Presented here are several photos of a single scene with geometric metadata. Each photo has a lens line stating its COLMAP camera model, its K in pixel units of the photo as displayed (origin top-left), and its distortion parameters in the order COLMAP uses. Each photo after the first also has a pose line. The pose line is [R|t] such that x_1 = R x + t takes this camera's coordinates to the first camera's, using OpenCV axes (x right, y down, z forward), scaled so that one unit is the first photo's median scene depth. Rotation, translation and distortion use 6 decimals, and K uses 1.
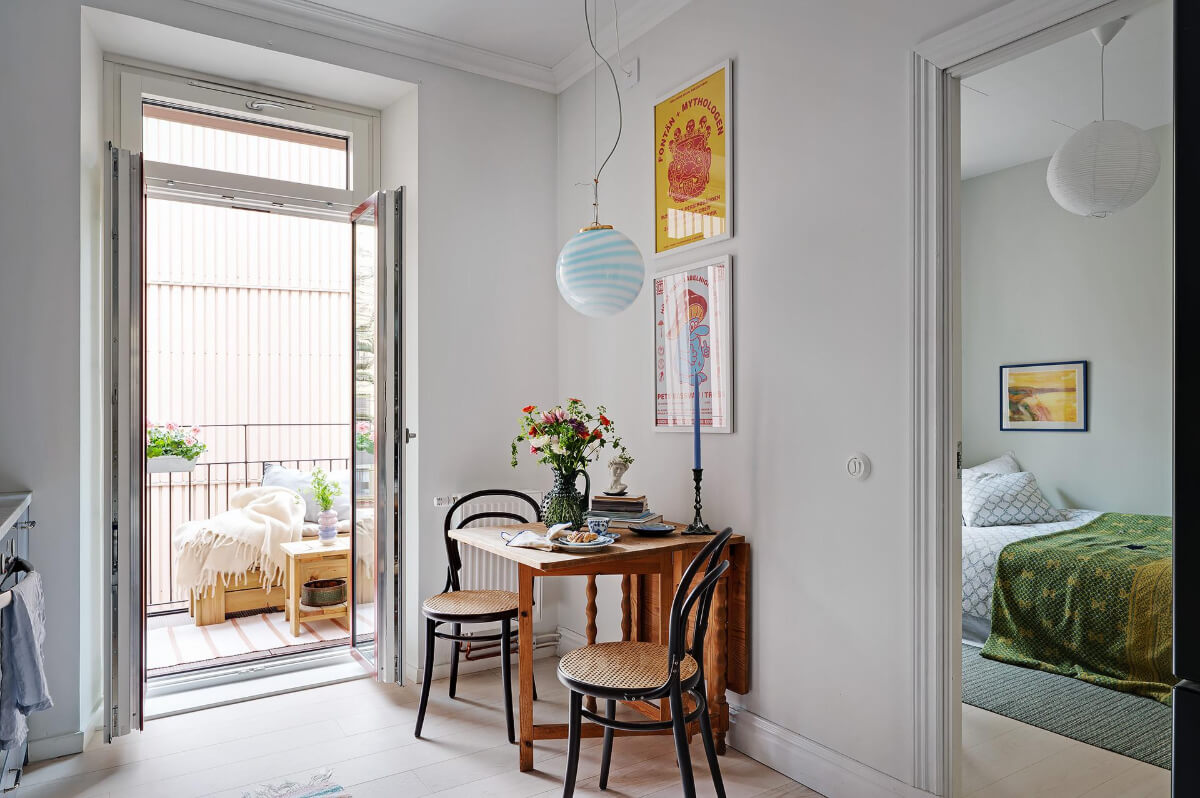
lens RADIAL K [[788.5, 0, 608.8], [0, 788.5, 406.0], [0, 0, 1]] dist [0.001480, 0.002583]
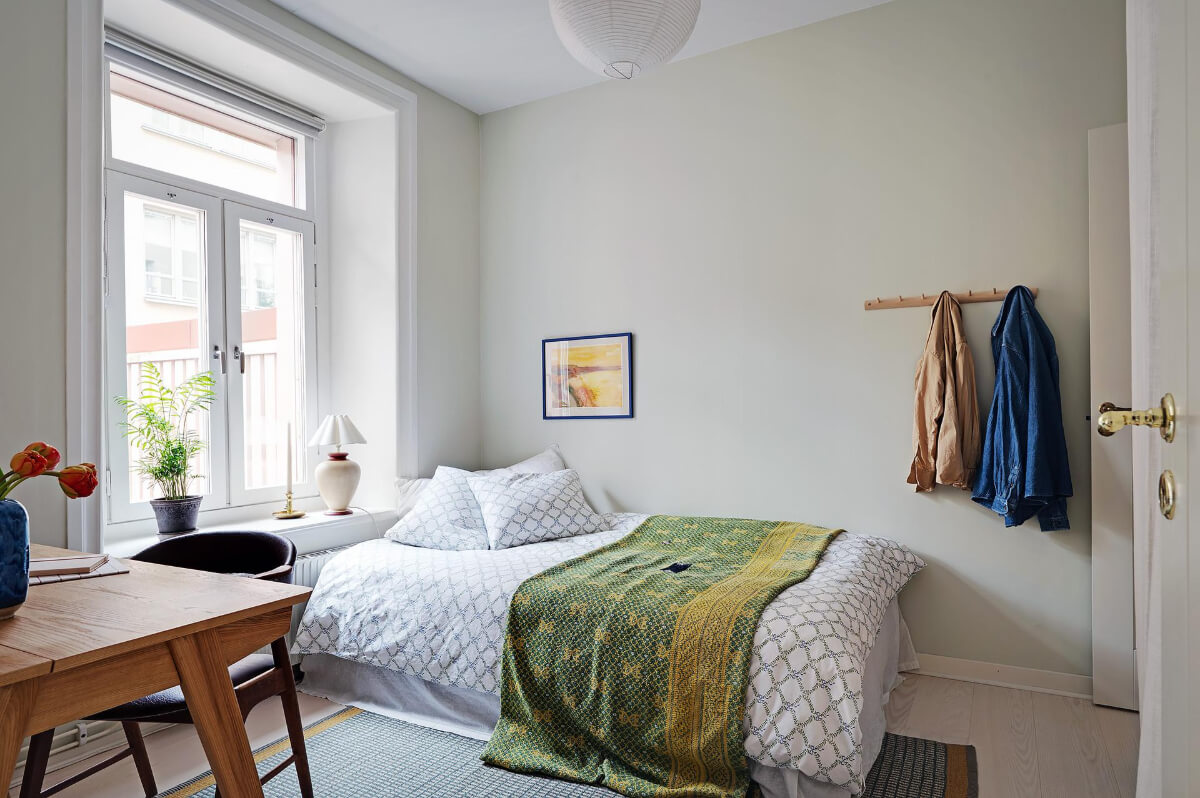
lens RADIAL K [[733.6, 0, 598.6], [0, 733.6, 389.0], [0, 0, 1]] dist [-0.000354, -0.000366]
pose [[0.894506, 0.001878, 0.447052, 0.276651], [0.008042, 0.999762, -0.020291, 0.020912], [-0.446983, 0.021746, 0.894278, 0.393184]]
